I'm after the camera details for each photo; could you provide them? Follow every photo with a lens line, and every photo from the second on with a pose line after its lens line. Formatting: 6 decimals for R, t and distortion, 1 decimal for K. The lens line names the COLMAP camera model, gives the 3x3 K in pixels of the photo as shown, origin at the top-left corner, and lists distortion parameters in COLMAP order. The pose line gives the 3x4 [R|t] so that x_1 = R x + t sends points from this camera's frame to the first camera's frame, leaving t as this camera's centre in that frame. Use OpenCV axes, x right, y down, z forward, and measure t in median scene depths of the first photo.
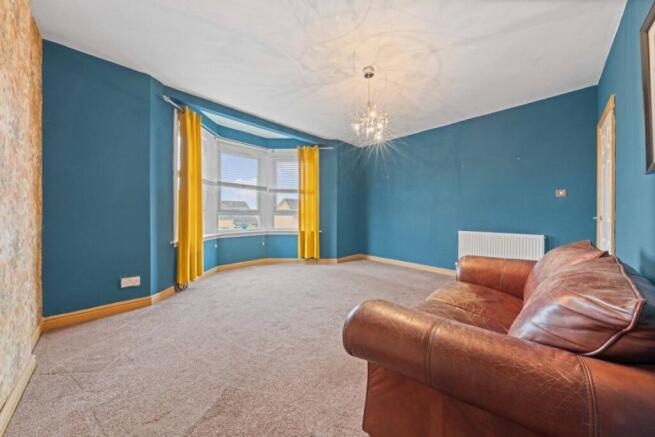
lens RADIAL K [[224.1, 0, 331.1], [0, 224.1, 213.6], [0, 0, 1]] dist [-0.002892, -0.000256]
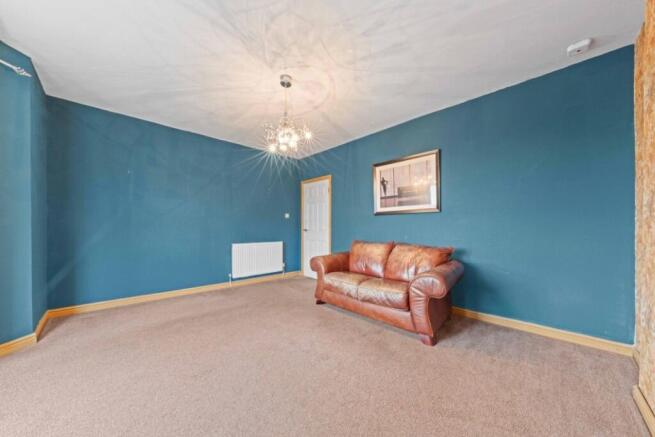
lens RADIAL K [[224.1, 0, 334.5], [0, 224.1, 227.7], [0, 0, 1]] dist [-0.002892, -0.000256]
pose [[-0.002251, -0.004873, 0.999986, -0.525005], [-0.005810, 0.999971, 0.004860, -0.009758], [-0.999981, -0.005799, -0.002279, 0.529037]]
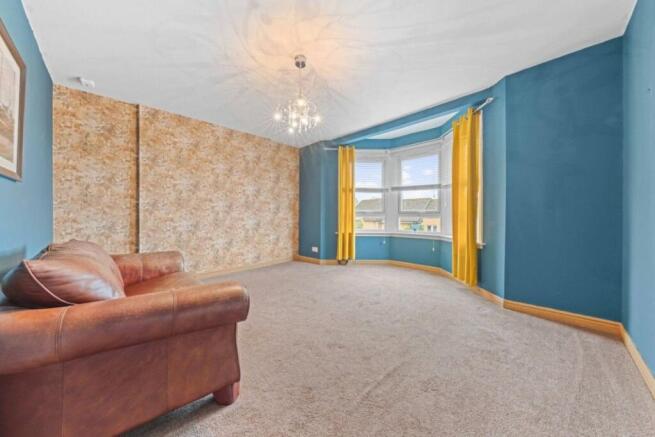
lens RADIAL K [[224.1, 0, 331.0], [0, 224.1, 217.2], [0, 0, 1]] dist [-0.002892, -0.000256]
pose [[-0.005999, 0.008725, -0.999944, 0.726194], [0.002698, 0.999958, 0.008709, -0.000978], [0.999978, -0.002645, -0.006022, 0.753816]]
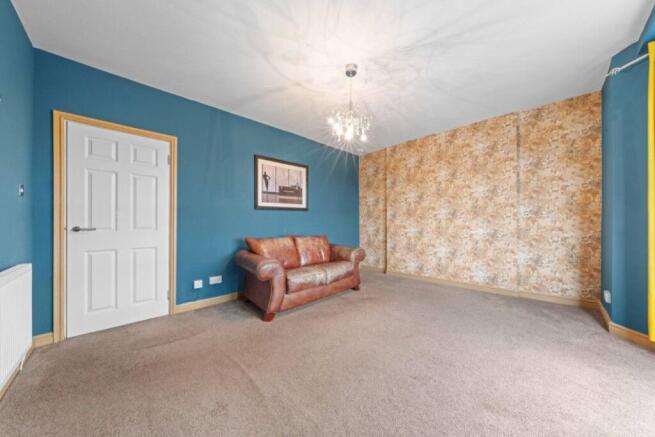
lens RADIAL K [[224.1, 0, 329.0], [0, 224.1, 221.2], [0, 0, 1]] dist [-0.002892, -0.000256]
pose [[-0.999733, 0.002237, 0.022979, 0.159558], [0.001940, 0.999914, -0.012947, 0.001006], [-0.023006, -0.012899, -0.999652, 1.277104]]
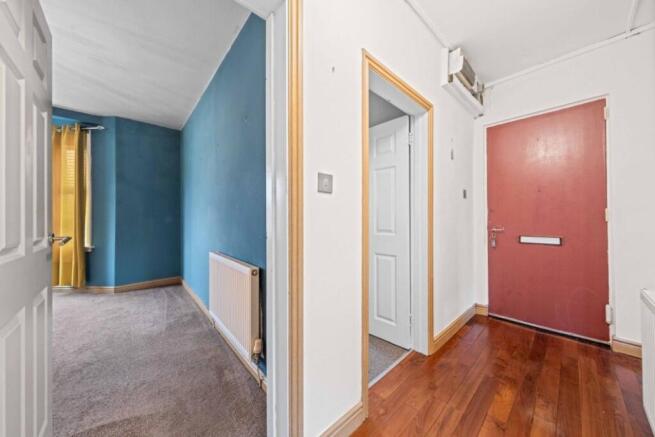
lens RADIAL K [[224.1, 0, 328.2], [0, 224.1, 220.7], [0, 0, 1]] dist [-0.002892, -0.000256]
pose [[0.998546, -0.001071, -0.053888, 0.940262], [0.001086, 0.999999, 0.000243, -0.004387], [0.053888, -0.000301, 0.998547, 0.432969]]
